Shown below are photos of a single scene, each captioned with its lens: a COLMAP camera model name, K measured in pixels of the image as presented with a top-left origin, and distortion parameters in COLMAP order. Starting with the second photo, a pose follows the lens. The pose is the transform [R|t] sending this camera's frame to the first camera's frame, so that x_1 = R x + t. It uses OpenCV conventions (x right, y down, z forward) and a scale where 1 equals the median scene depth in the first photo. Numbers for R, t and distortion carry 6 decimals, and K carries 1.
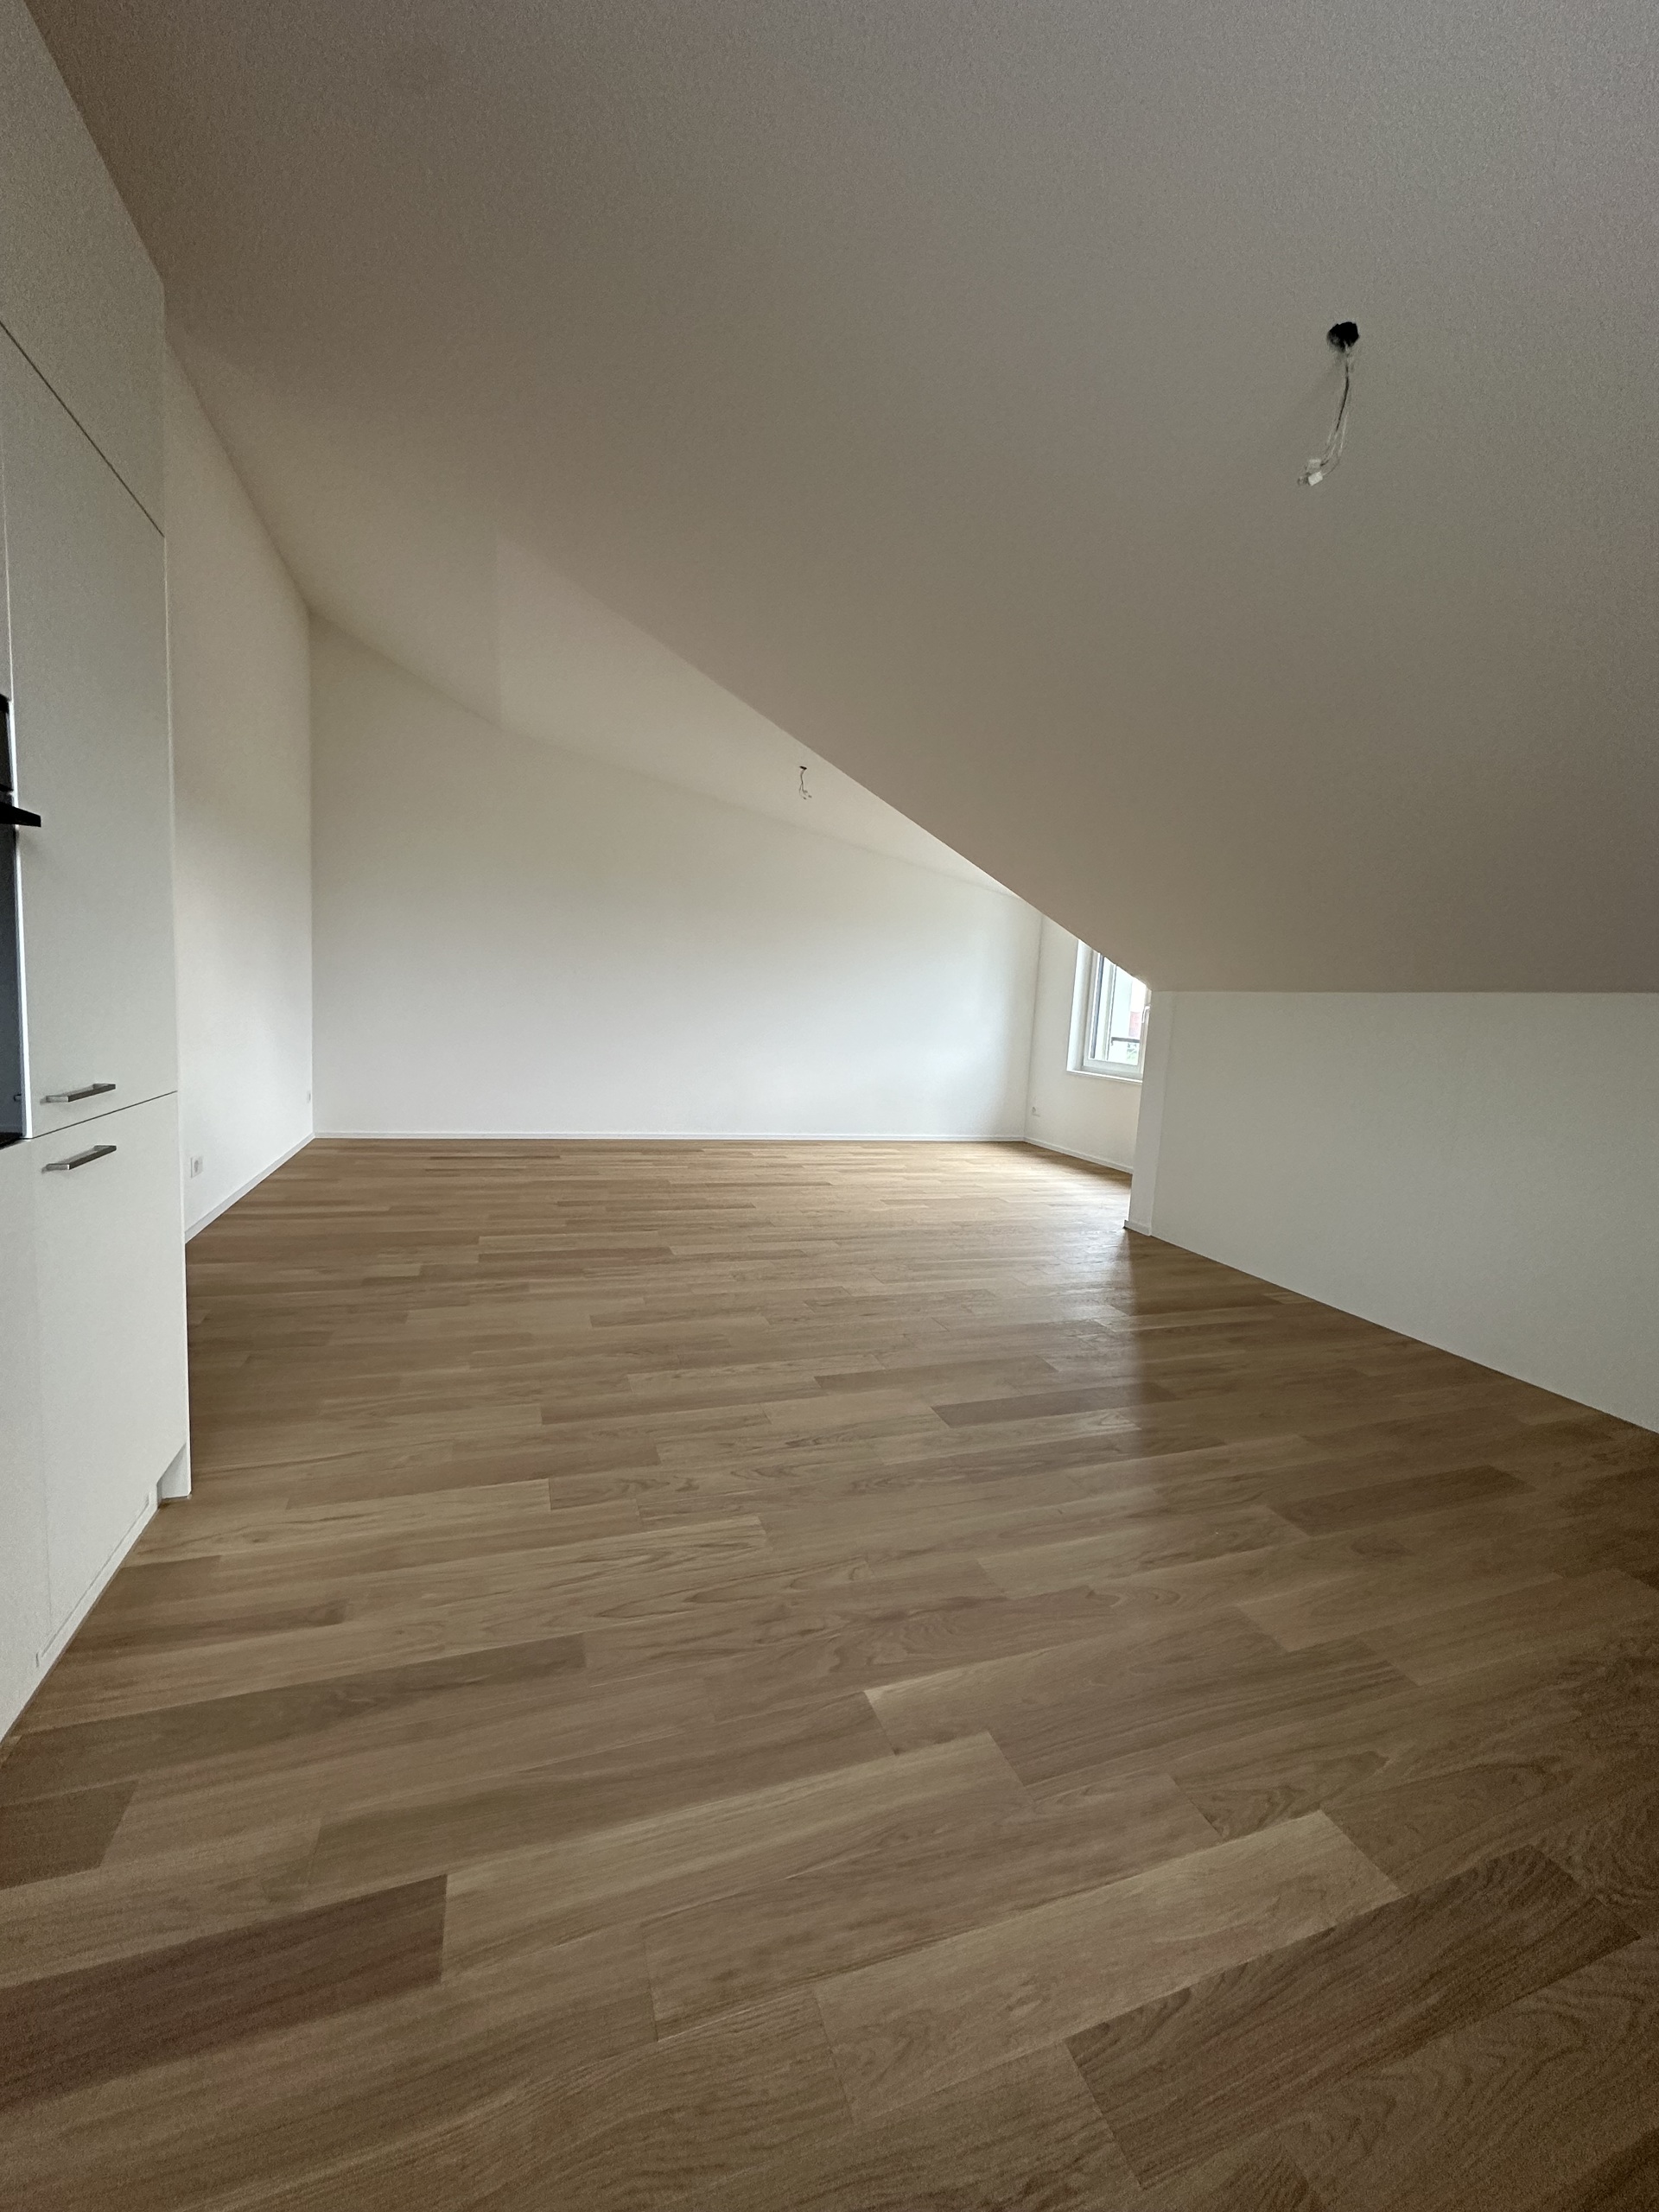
lens RADIAL K [[889.1, 0, 829.5], [0, 889.1, 1106.0], [0, 0, 1]] dist [-0.008827, 0.000030]
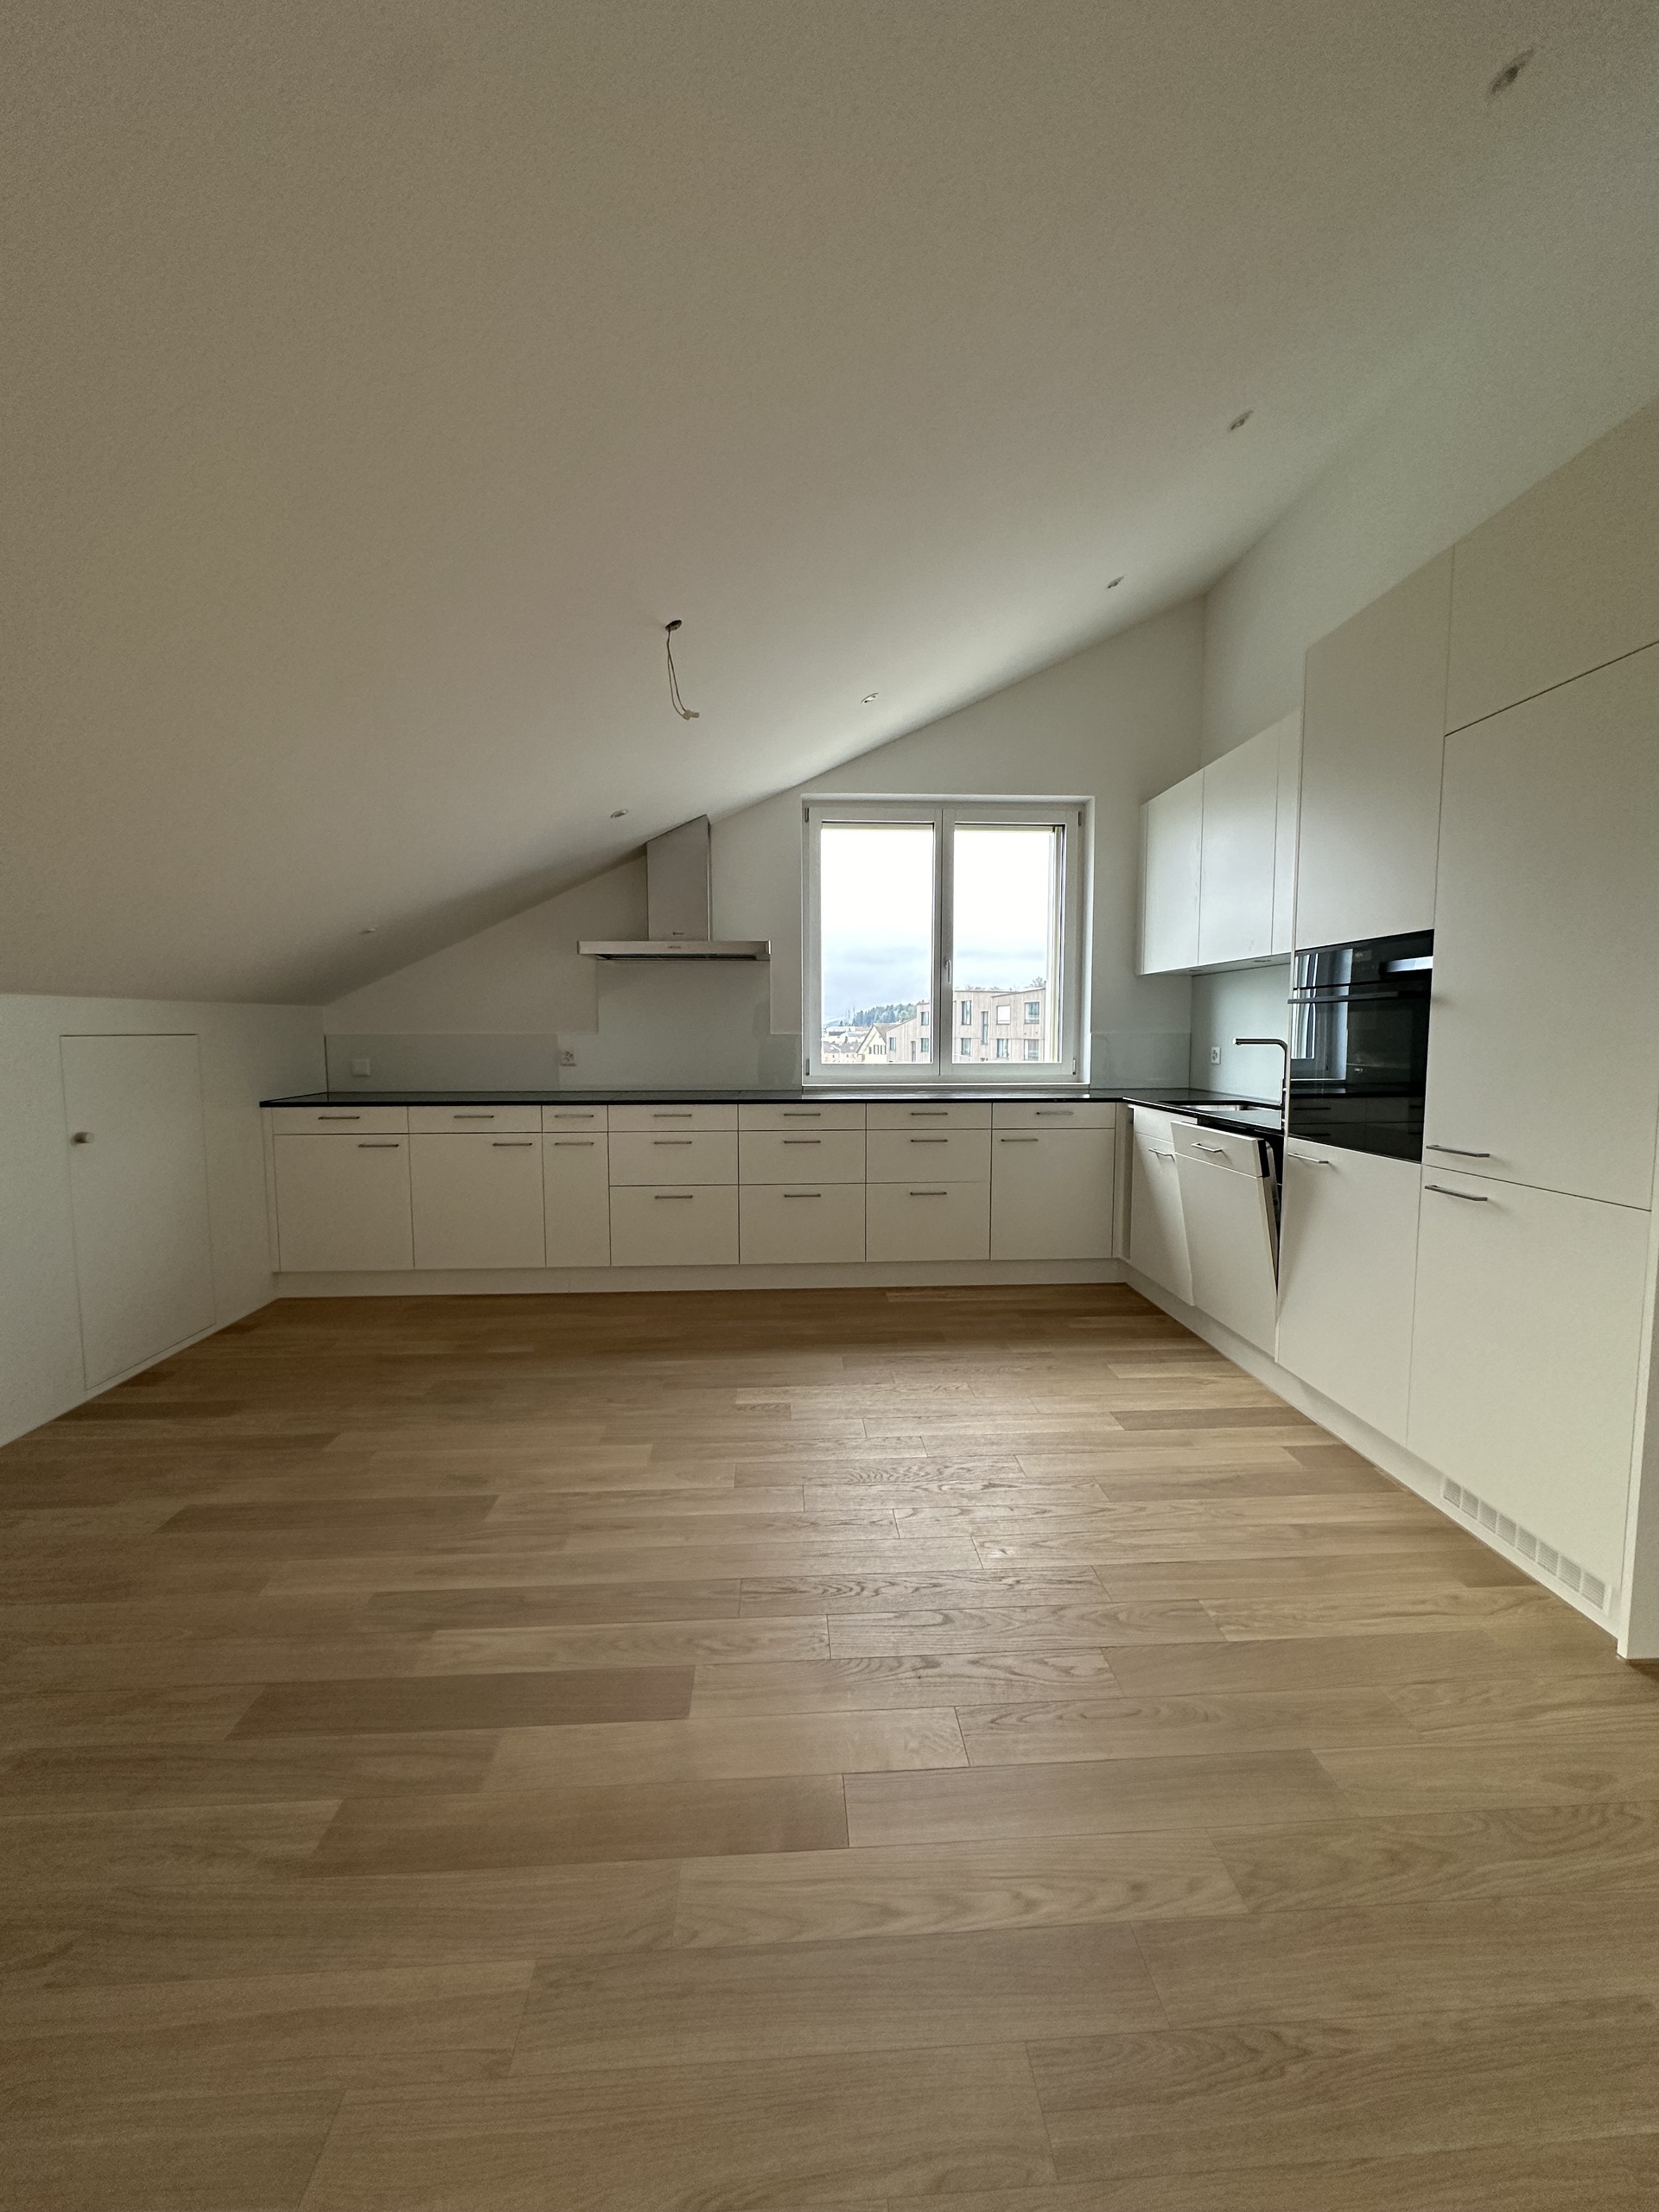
lens RADIAL K [[889.1, 0, 829.5], [0, 889.1, 1106.0], [0, 0, 1]] dist [-0.008827, 0.000030]
pose [[-0.956660, -0.086040, 0.278207, -0.154640], [-0.027758, 0.977948, 0.206997, -0.273504], [-0.289882, 0.190303, -0.937952, 1.975892]]
